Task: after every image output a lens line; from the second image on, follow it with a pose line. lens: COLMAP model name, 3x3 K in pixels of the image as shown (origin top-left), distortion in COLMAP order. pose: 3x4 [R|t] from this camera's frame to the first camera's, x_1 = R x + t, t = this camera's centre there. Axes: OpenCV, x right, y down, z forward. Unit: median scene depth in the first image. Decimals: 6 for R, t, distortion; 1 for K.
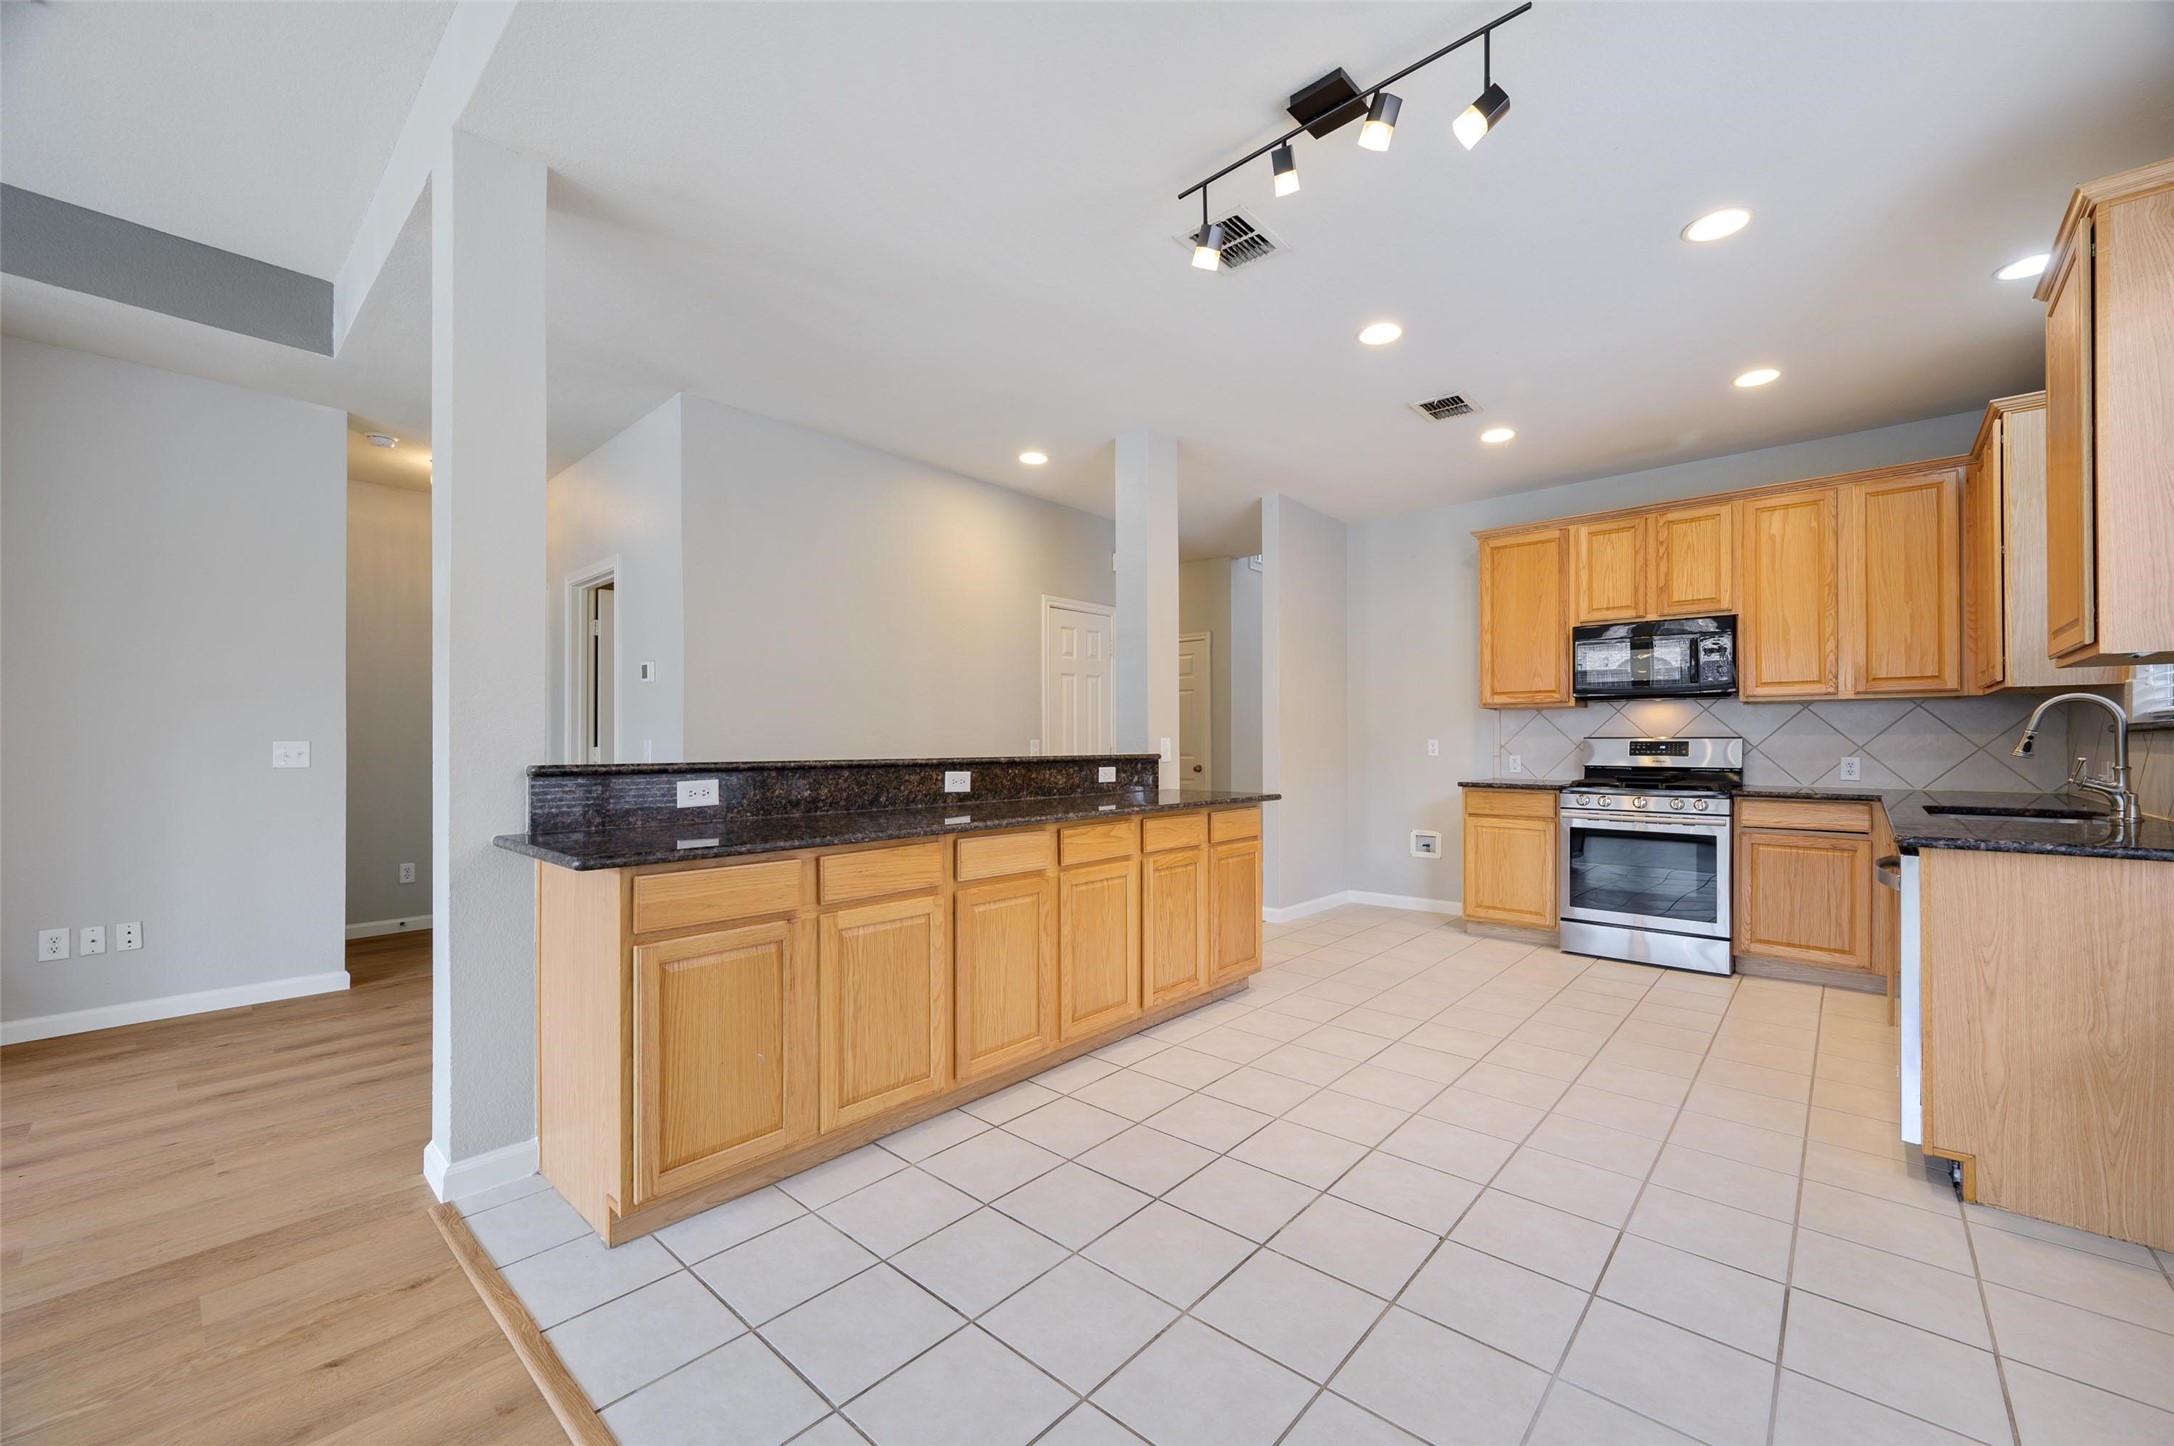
lens RADIAL K [[848.6, 0, 1087.7], [0, 848.6, 734.7], [0, 0, 1]] dist [-0.001082, 0.000780]
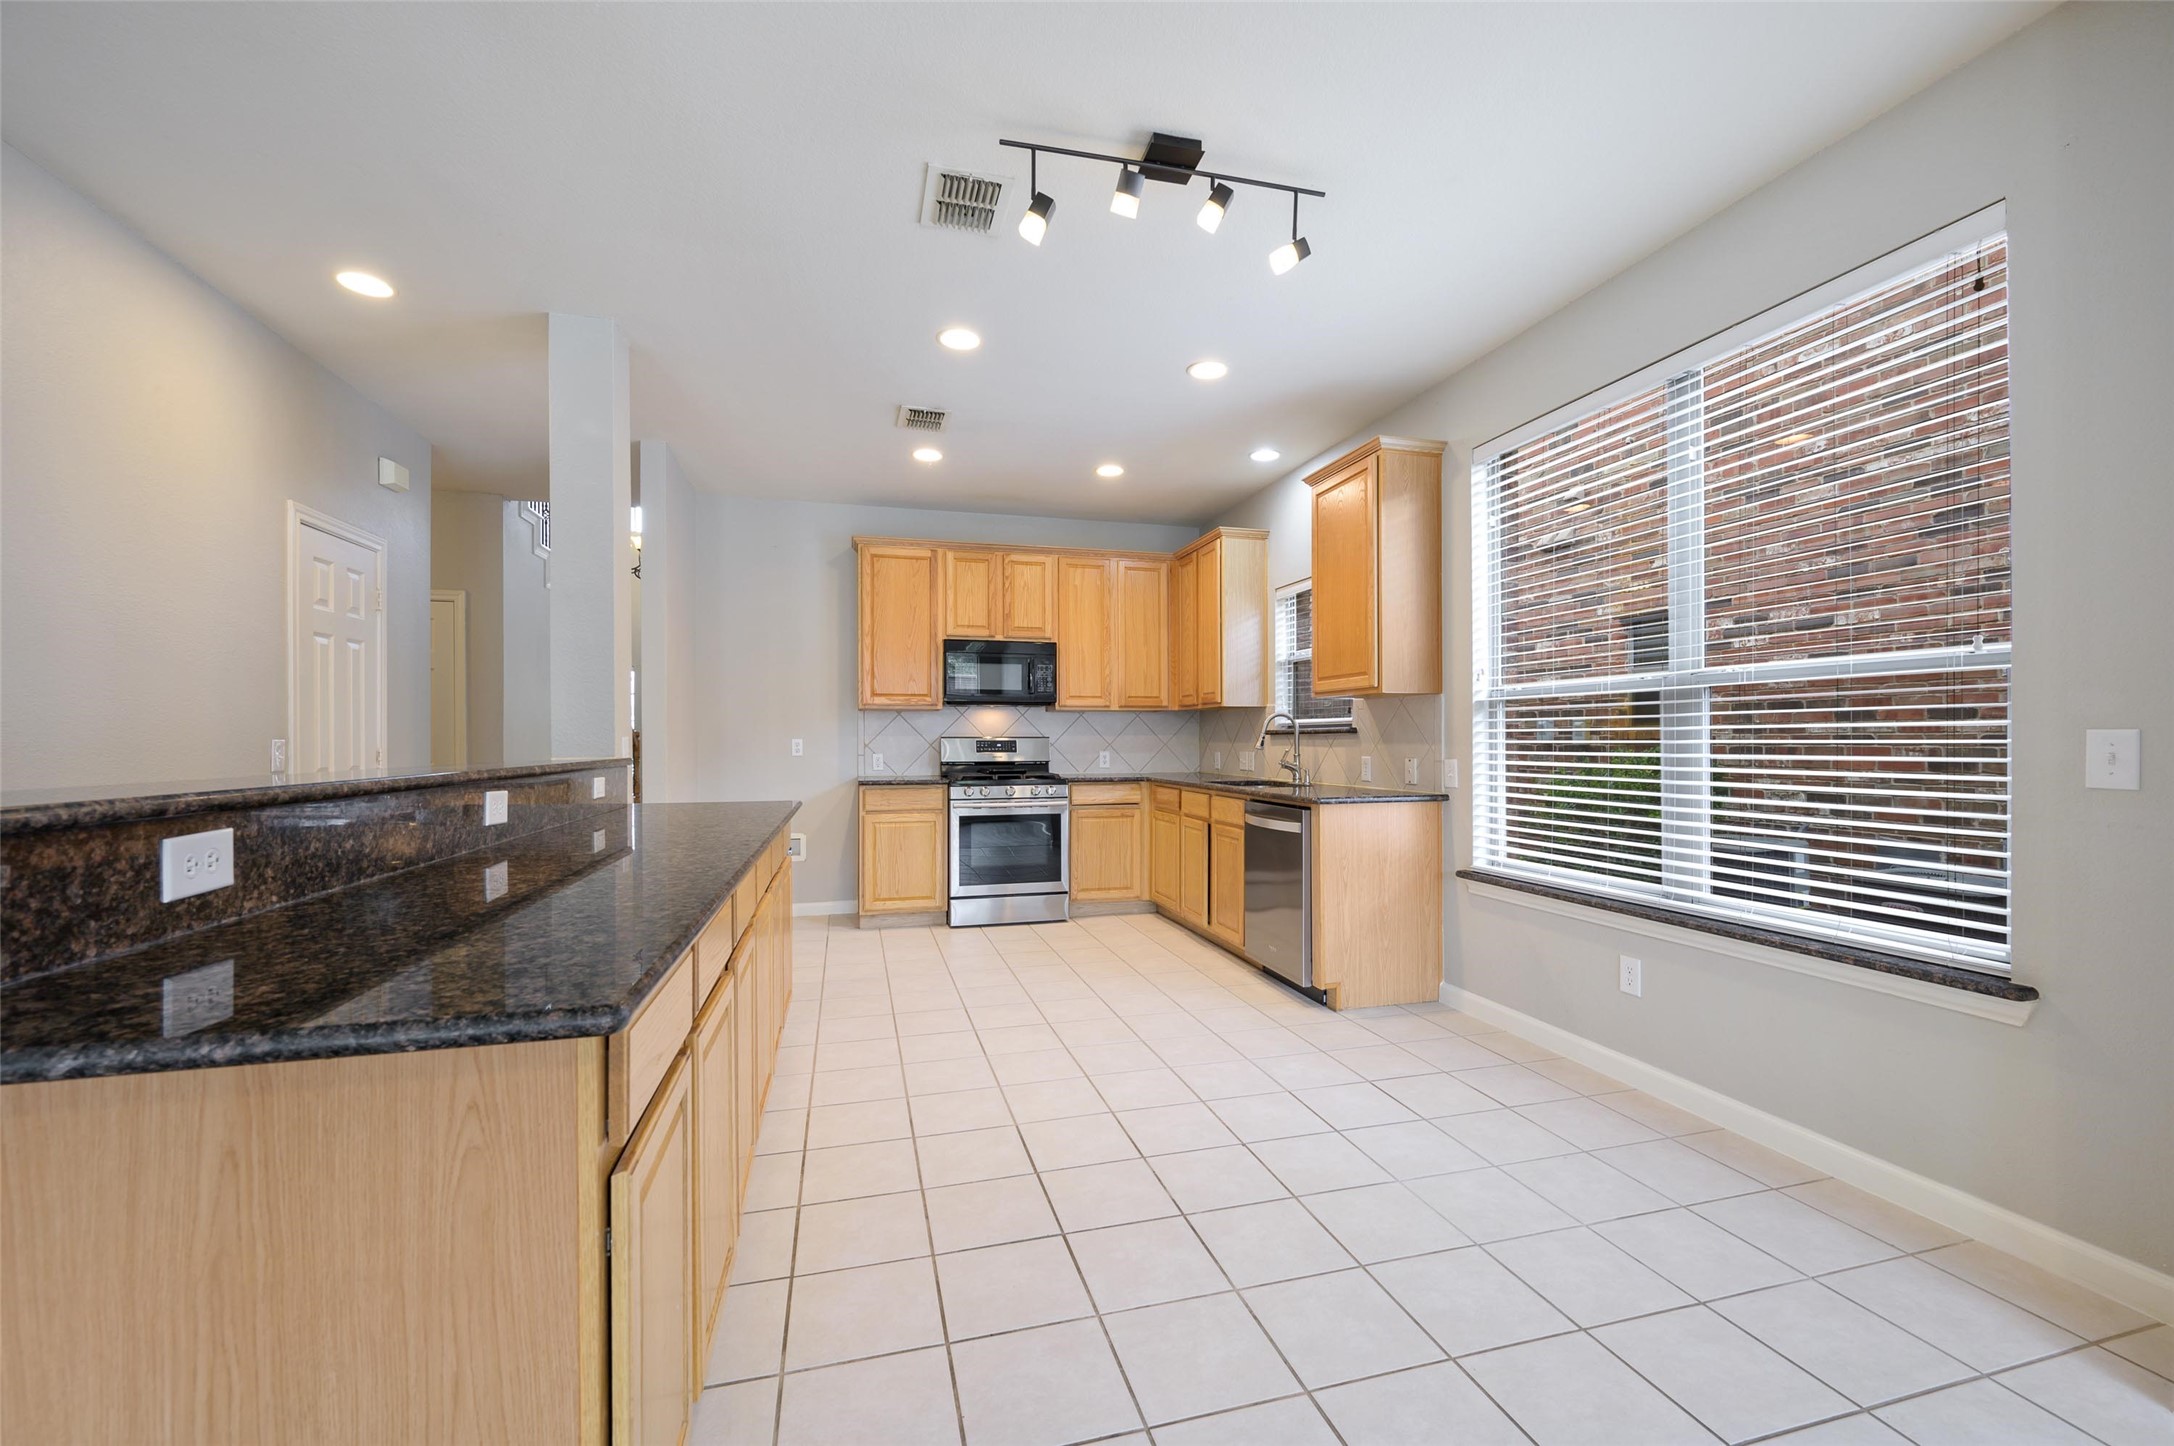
lens RADIAL K [[886.0, 0, 1096.3], [0, 886.0, 736.1], [0, 0, 1]] dist [0.000408, 0.000046]
pose [[0.537890, 0.003018, 0.843010, -0.364962], [-0.004893, 0.999988, -0.000458, 0.001604], [-0.843001, -0.003878, 0.537898, 0.230780]]
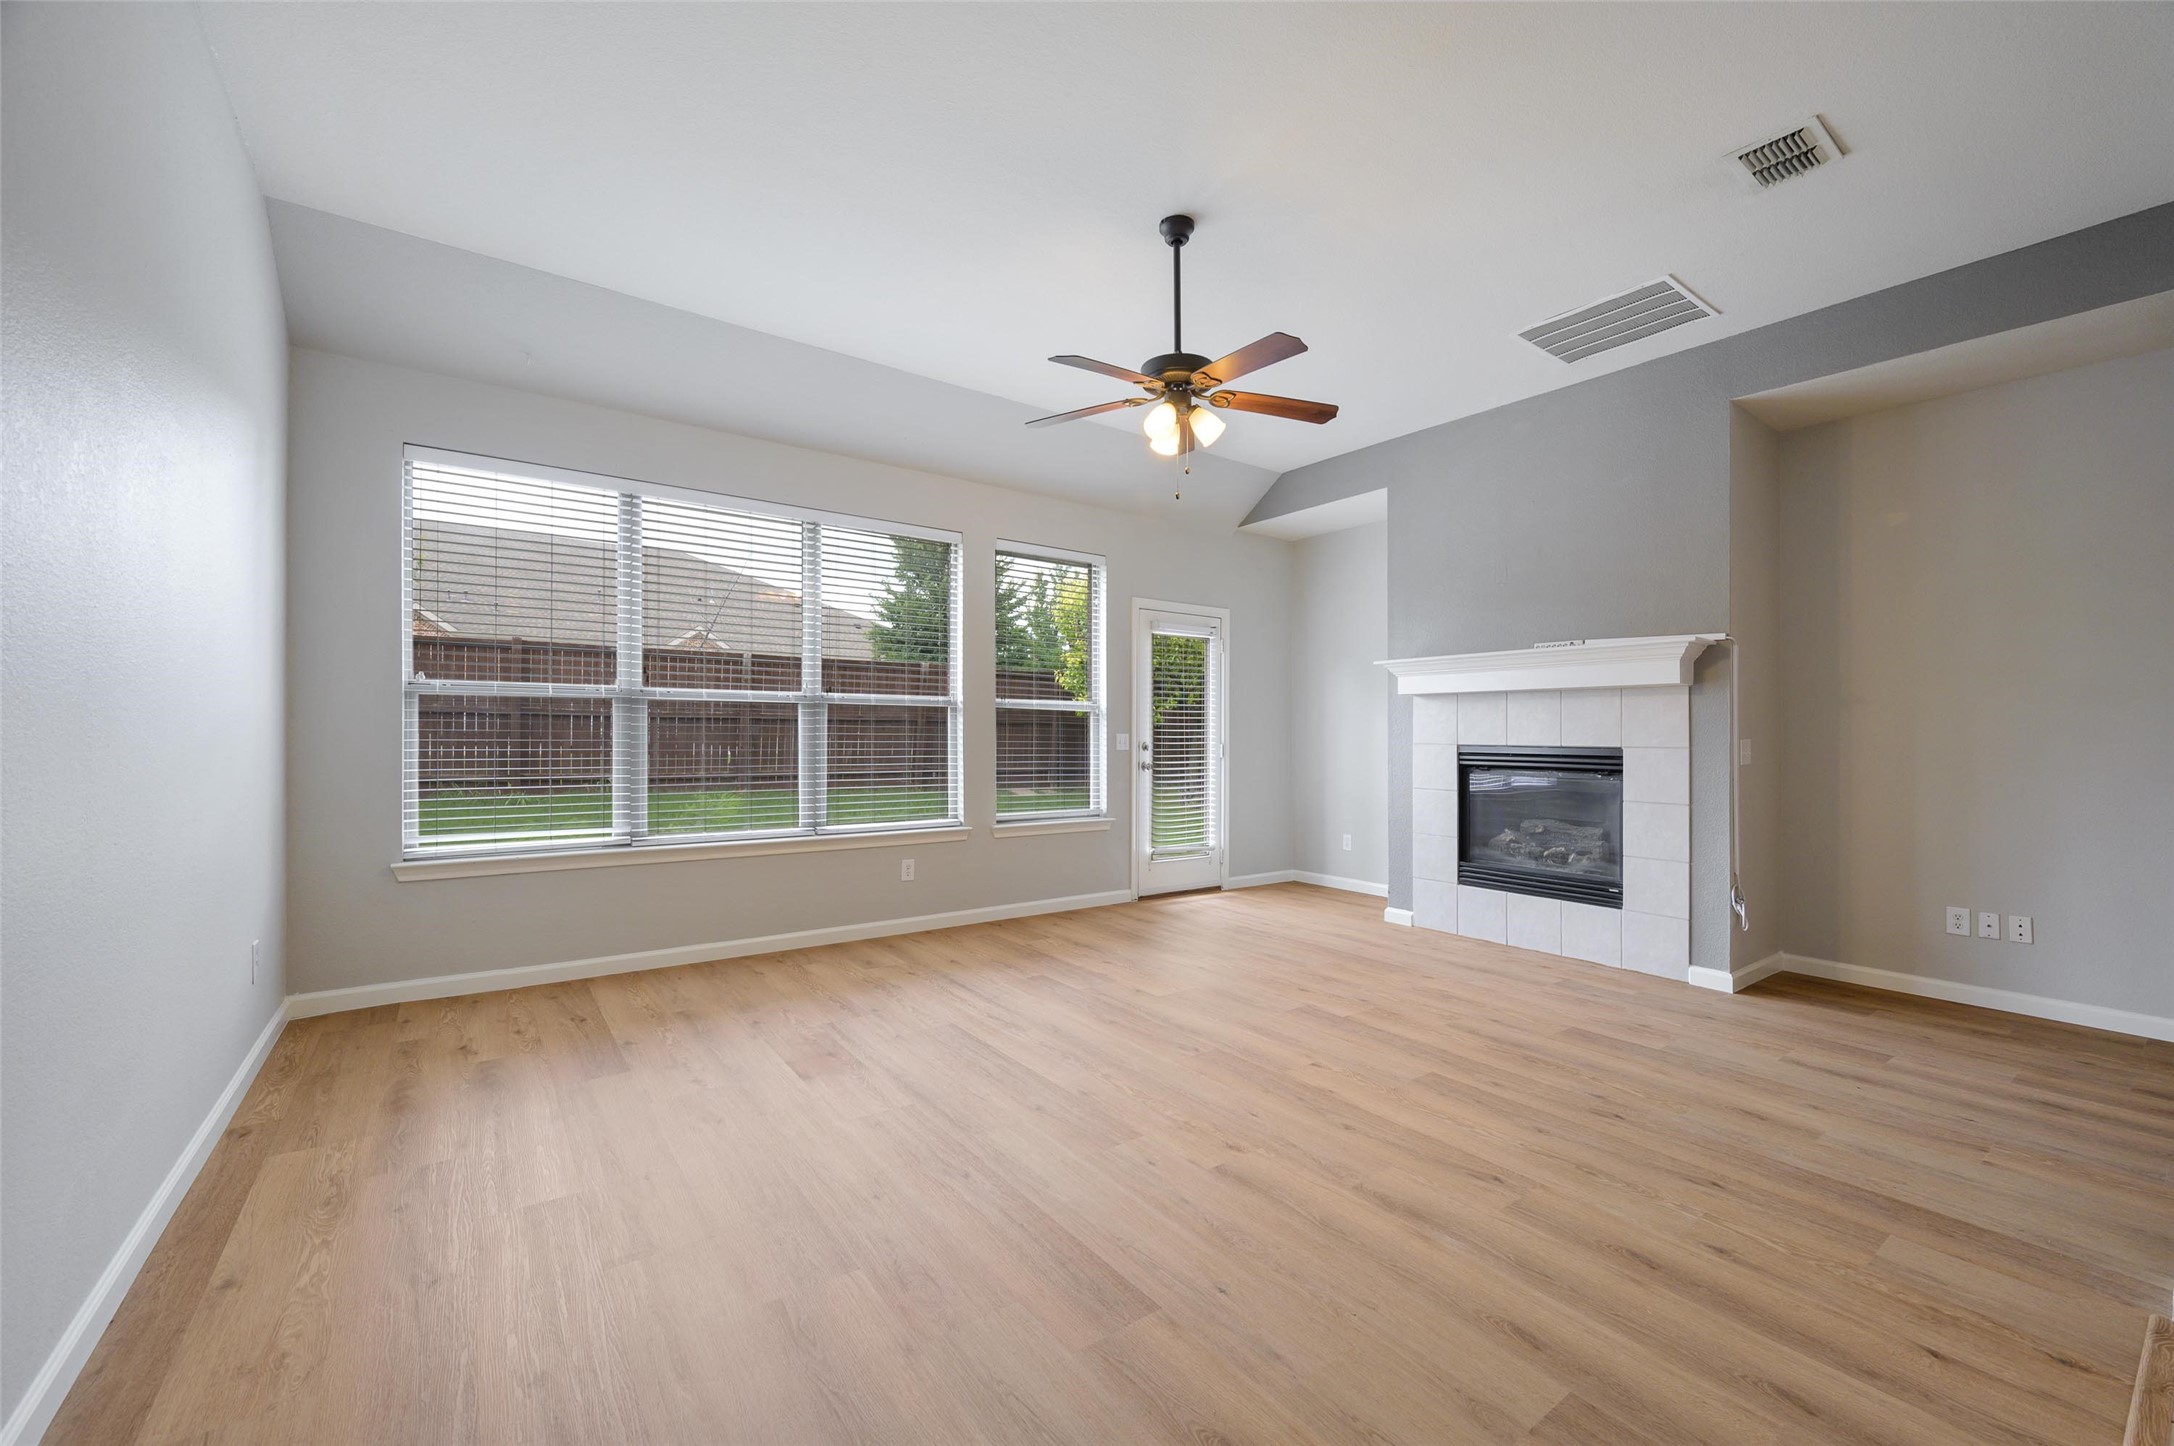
lens RADIAL K [[873.9, 0, 1093.7], [0, 873.9, 735.5], [0, 0, 1]] dist [-0.001693, 0.000306]
pose [[-0.203936, 0.001625, -0.978983, 0.129754], [-0.002052, 0.999996, 0.002088, -0.001248], [0.978982, 0.002434, -0.203932, 0.083069]]
